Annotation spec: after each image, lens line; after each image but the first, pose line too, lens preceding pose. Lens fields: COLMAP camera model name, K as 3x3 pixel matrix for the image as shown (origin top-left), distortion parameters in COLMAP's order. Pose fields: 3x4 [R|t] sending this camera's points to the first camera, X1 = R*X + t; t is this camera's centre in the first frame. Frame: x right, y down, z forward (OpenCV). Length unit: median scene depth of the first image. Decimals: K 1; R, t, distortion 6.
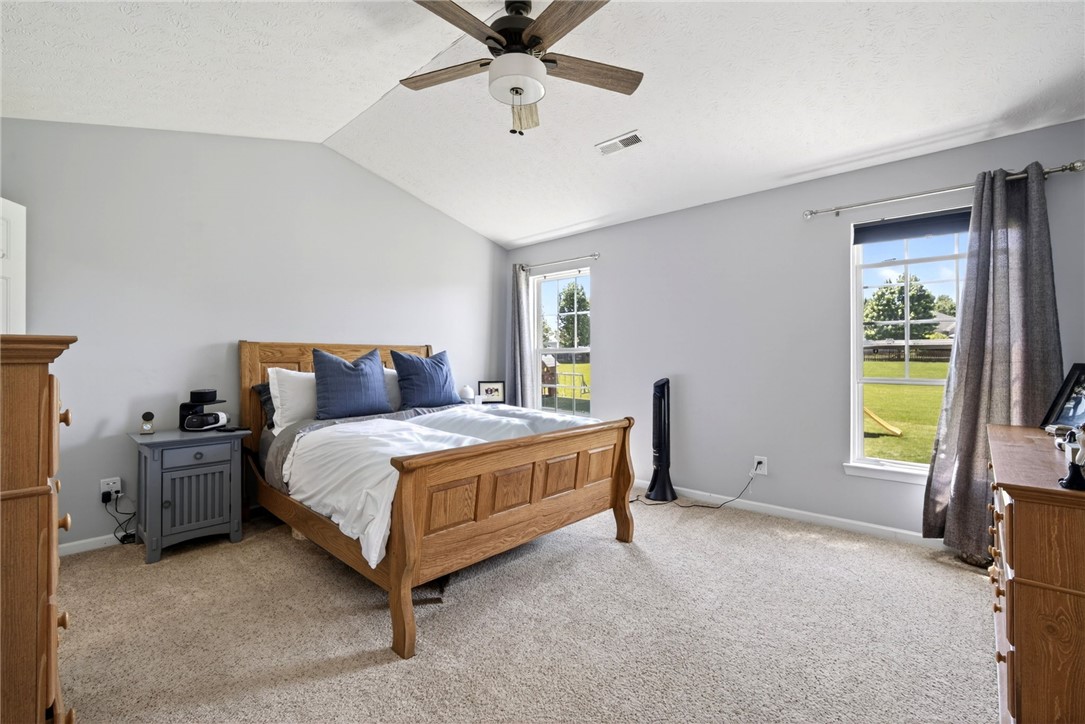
lens RADIAL K [[473.1, 0, 541.7], [0, 473.1, 359.2], [0, 0, 1]] dist [-0.001406, -0.000085]
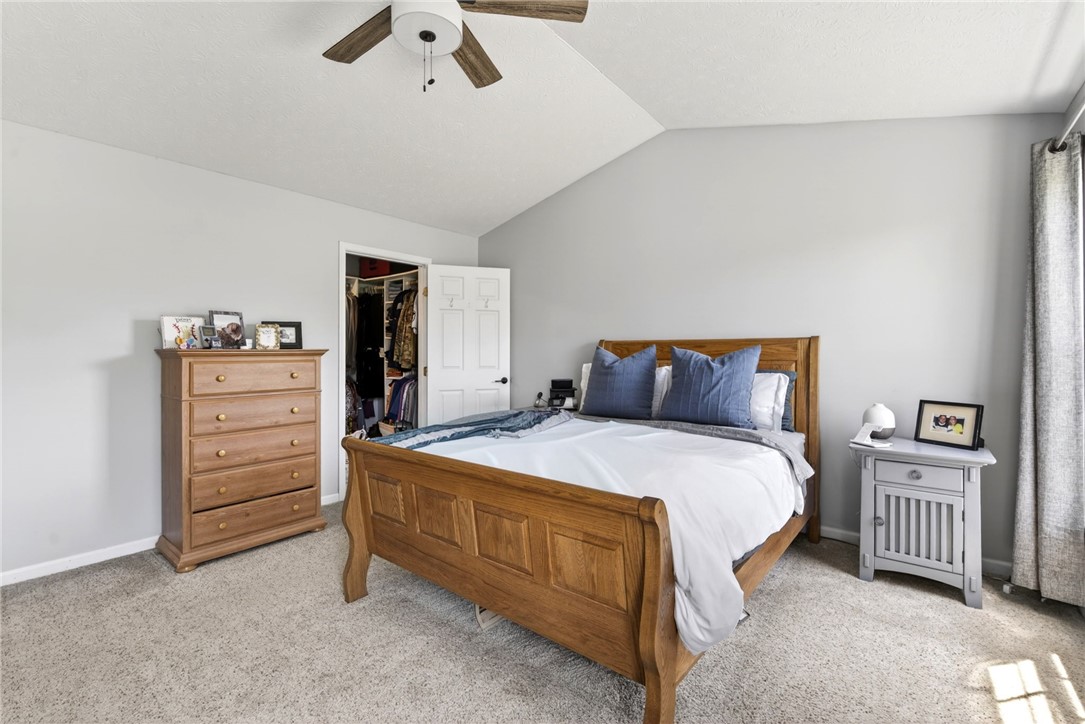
lens RADIAL K [[473.1, 0, 542.9], [0, 473.1, 353.8], [0, 0, 1]] dist [-0.001406, -0.000085]
pose [[0.076705, 0.005959, -0.997036, 0.366392], [-0.000296, 0.999982, 0.005954, -0.008372], [0.997054, -0.000162, 0.076706, 0.530541]]
